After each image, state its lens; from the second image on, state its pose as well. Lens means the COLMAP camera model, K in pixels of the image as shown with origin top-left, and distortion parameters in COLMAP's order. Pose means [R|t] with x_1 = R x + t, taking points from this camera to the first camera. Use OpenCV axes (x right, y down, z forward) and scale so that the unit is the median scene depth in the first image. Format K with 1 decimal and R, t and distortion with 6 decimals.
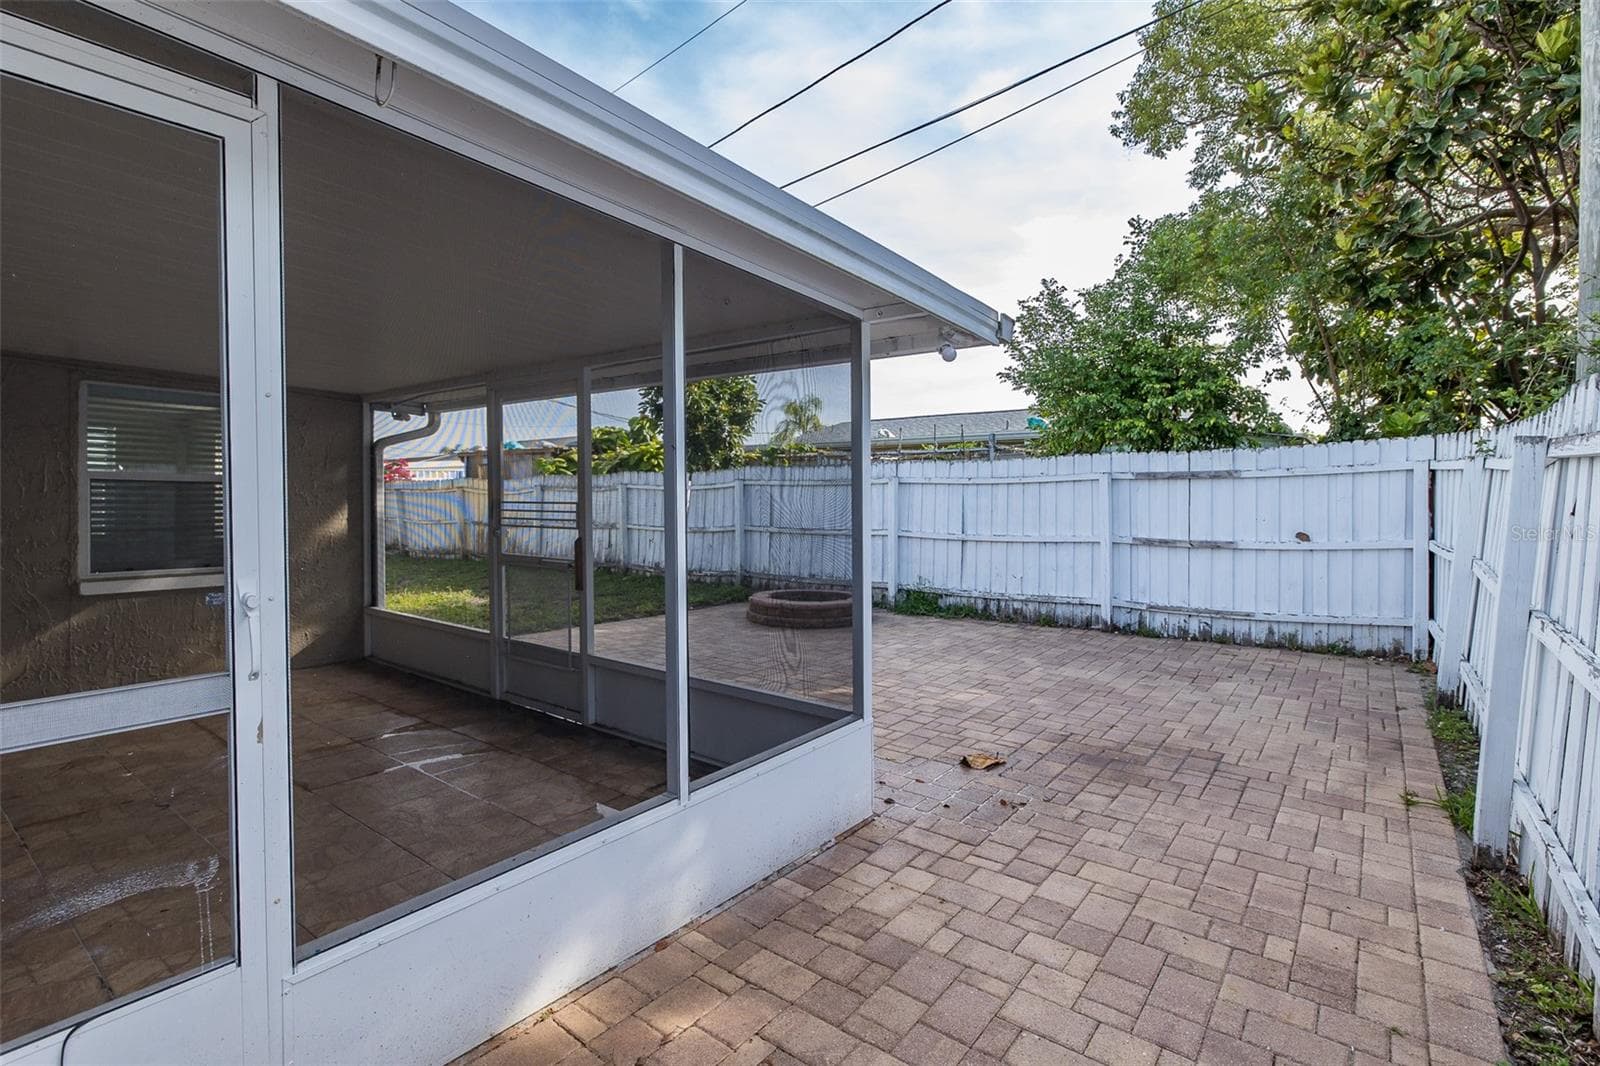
lens RADIAL K [[757.2, 0, 810.1], [0, 757.2, 525.0], [0, 0, 1]] dist [-0.009662, 0.002516]
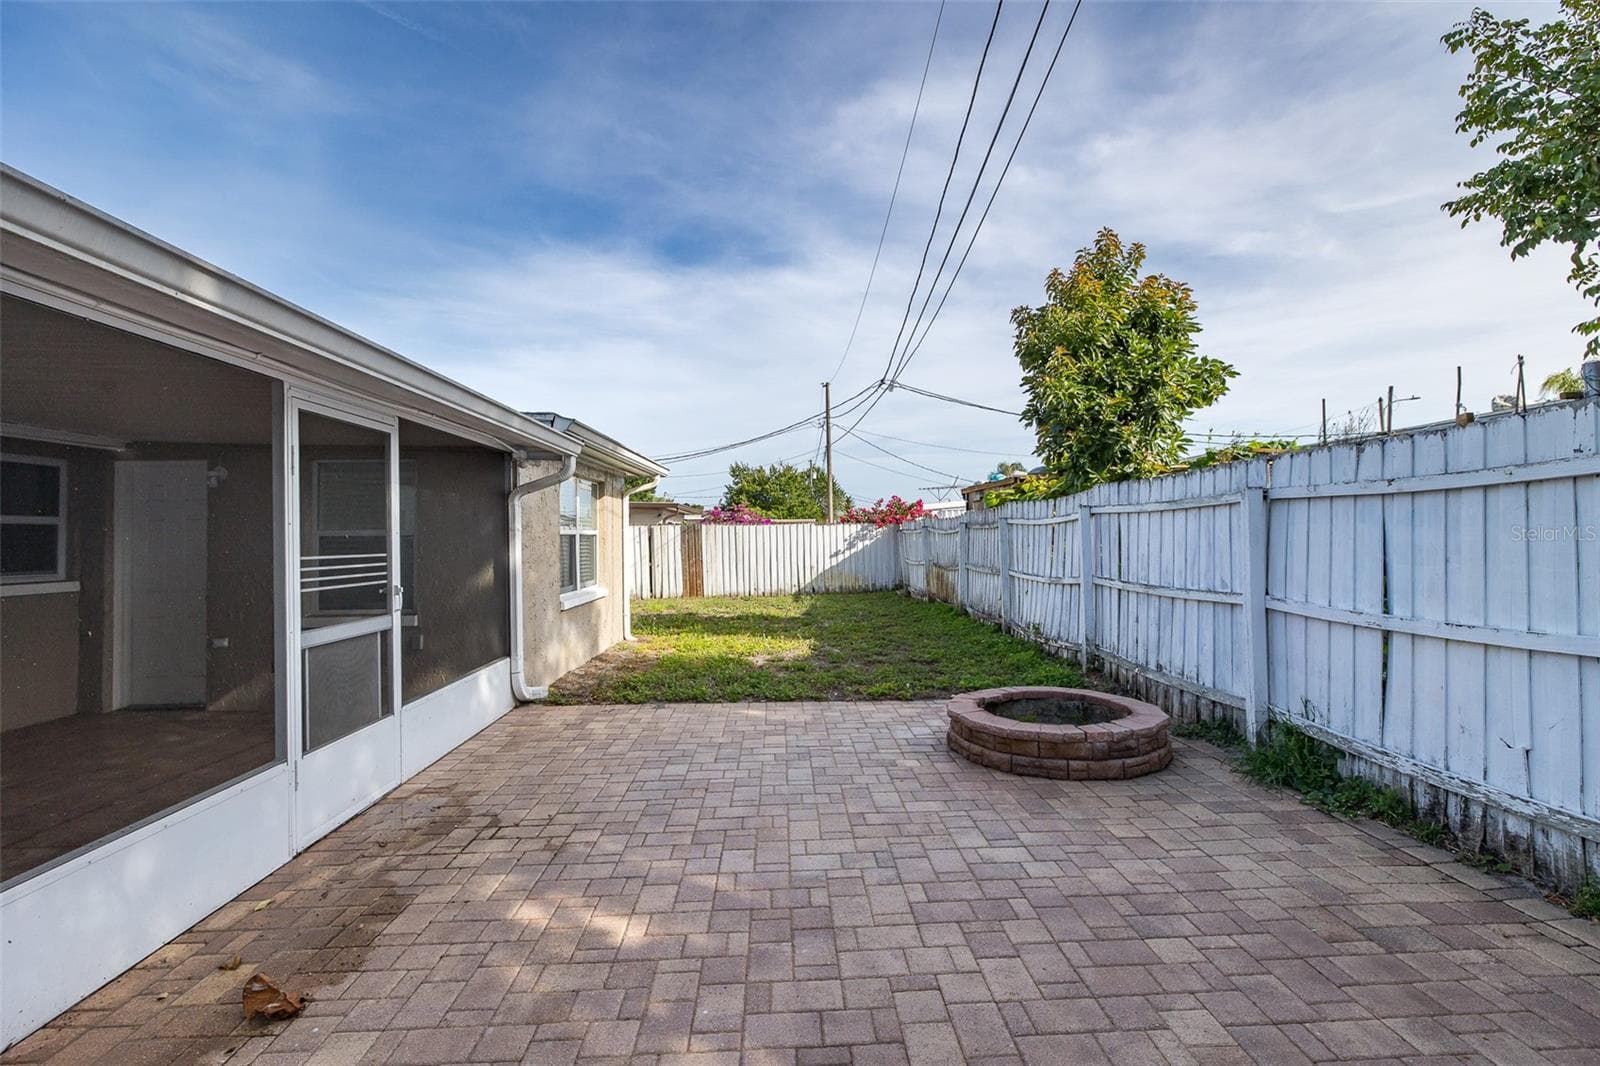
lens RADIAL K [[757.2, 0, 829.5], [0, 757.2, 542.9], [0, 0, 1]] dist [-0.009662, 0.002516]
pose [[0.623759, -0.012221, -0.781521, 0.353844], [-0.005175, 0.999791, -0.019764, -0.019285], [0.781600, 0.016373, 0.623565, 0.528345]]
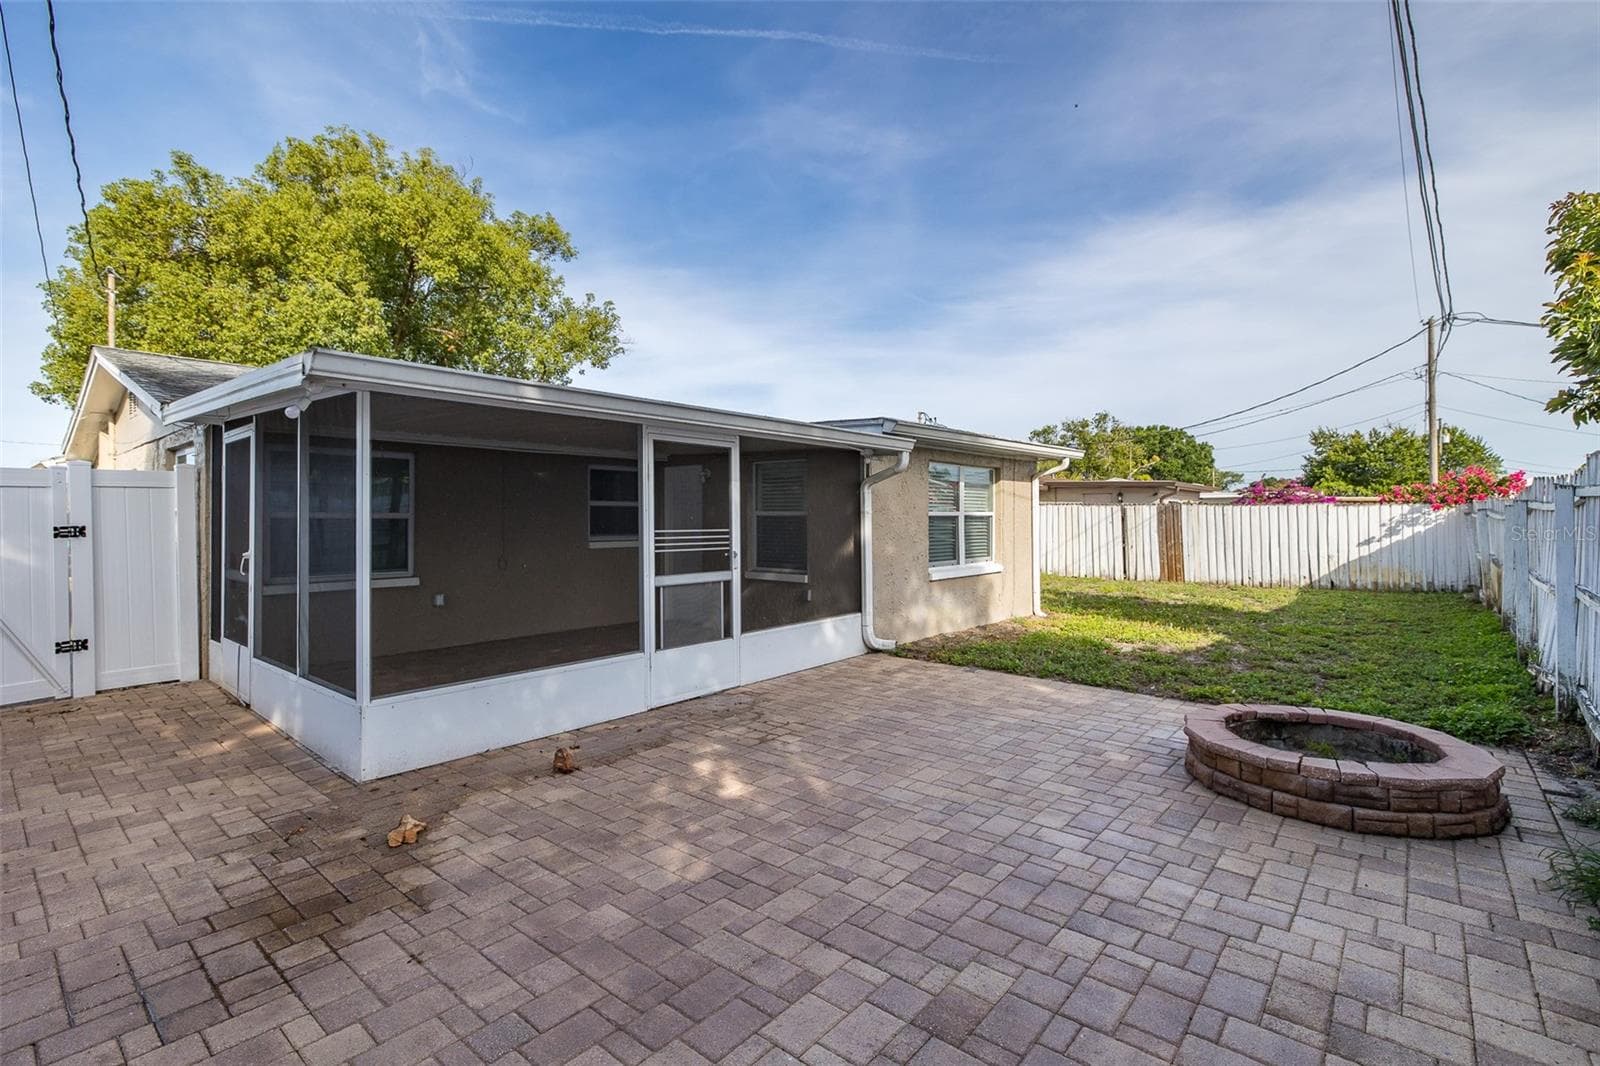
lens RADIAL K [[757.2, 0, 804.3], [0, 757.2, 511.0], [0, 0, 1]] dist [-0.009662, 0.002516]
pose [[-0.076644, -0.017649, -0.996902, 0.506876], [-0.035067, 0.999272, -0.014995, -0.029177], [0.996442, 0.033809, -0.077207, 0.721190]]
